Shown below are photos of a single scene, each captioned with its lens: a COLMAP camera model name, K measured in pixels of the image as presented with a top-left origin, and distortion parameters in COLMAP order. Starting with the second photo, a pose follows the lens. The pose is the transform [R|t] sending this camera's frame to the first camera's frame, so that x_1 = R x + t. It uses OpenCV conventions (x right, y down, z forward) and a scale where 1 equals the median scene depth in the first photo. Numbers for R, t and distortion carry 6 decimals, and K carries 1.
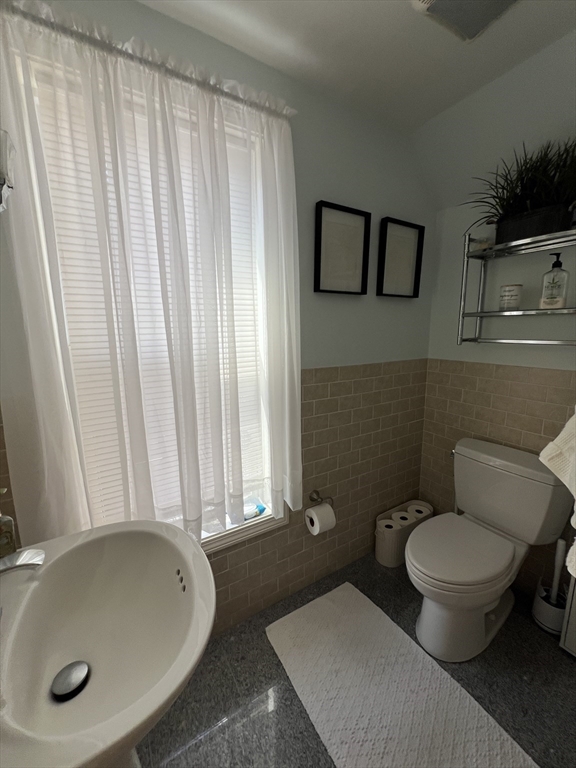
lens RADIAL K [[308.5, 0, 288.3], [0, 308.5, 382.7], [0, 0, 1]] dist [0.001241, 0.000026]
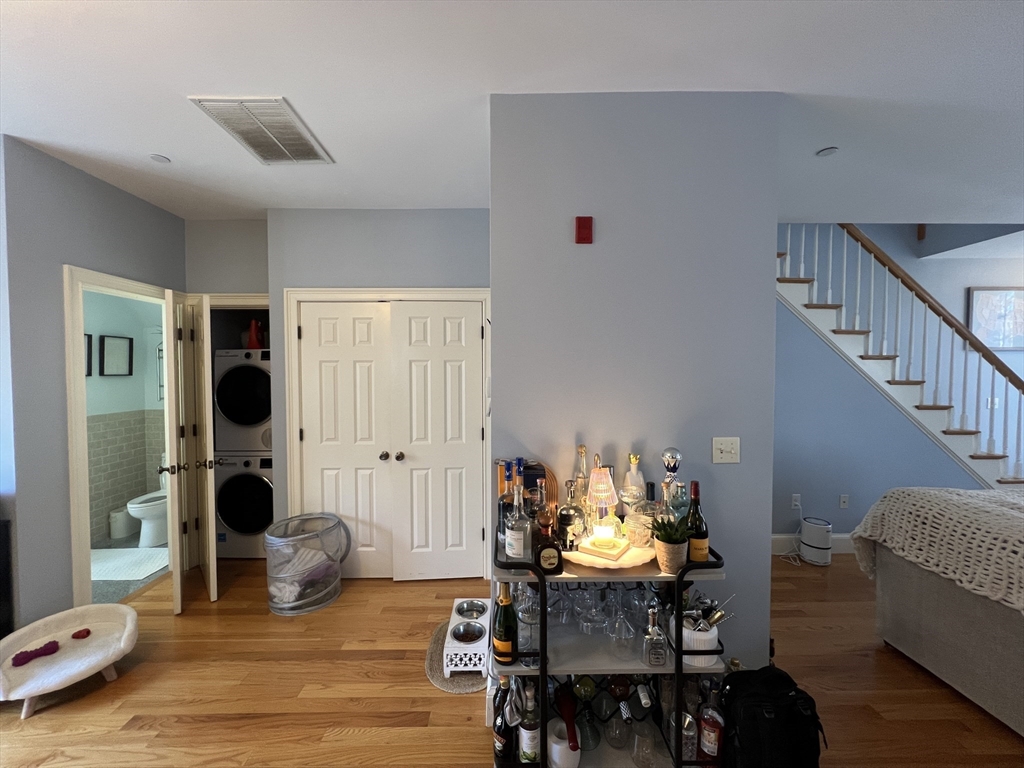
lens RADIAL K [[405.3, 0, 510.3], [0, 405.3, 384.7], [0, 0, 1]] dist [-0.000249, 0.000428]
pose [[0.505749, -0.011105, 0.862609, -0.503406], [0.141629, 0.987419, -0.070326, 0.253142], [-0.850976, 0.157737, 0.500958, -2.058661]]
